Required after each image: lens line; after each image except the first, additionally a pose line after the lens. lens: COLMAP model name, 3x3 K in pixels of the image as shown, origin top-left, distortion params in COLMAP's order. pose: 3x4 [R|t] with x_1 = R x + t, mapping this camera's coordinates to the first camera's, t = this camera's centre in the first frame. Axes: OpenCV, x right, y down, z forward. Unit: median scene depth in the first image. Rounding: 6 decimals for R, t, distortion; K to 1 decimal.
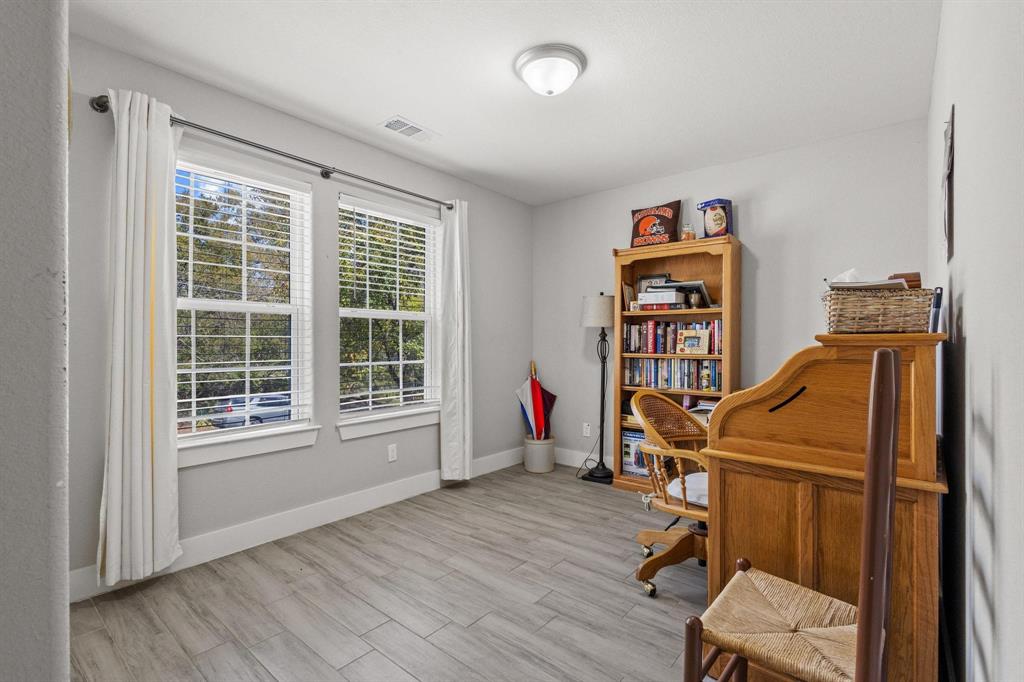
lens RADIAL K [[467.3, 0, 514.1], [0, 467.3, 340.7], [0, 0, 1]] dist [0.007743, -0.000299]
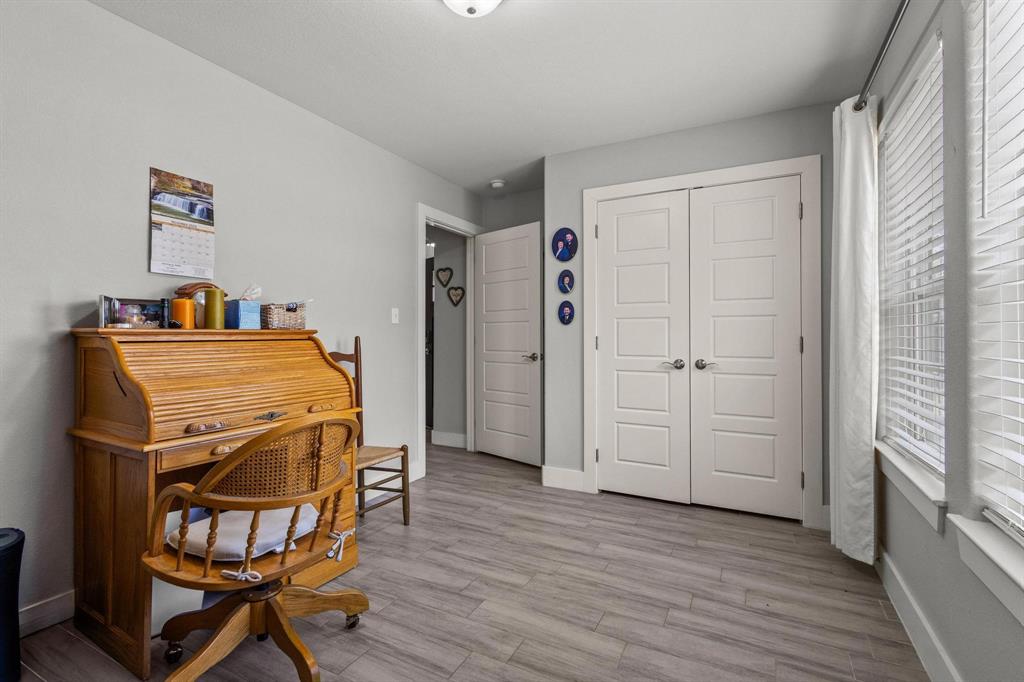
lens RADIAL K [[467.3, 0, 515.8], [0, 467.3, 334.5], [0, 0, 1]] dist [0.007743, -0.000299]
pose [[-0.976931, 0.000312, -0.213553, 0.168936], [0.000140, 1.000000, 0.000822, 0.005823], [0.213553, 0.000773, -0.976931, 1.769562]]
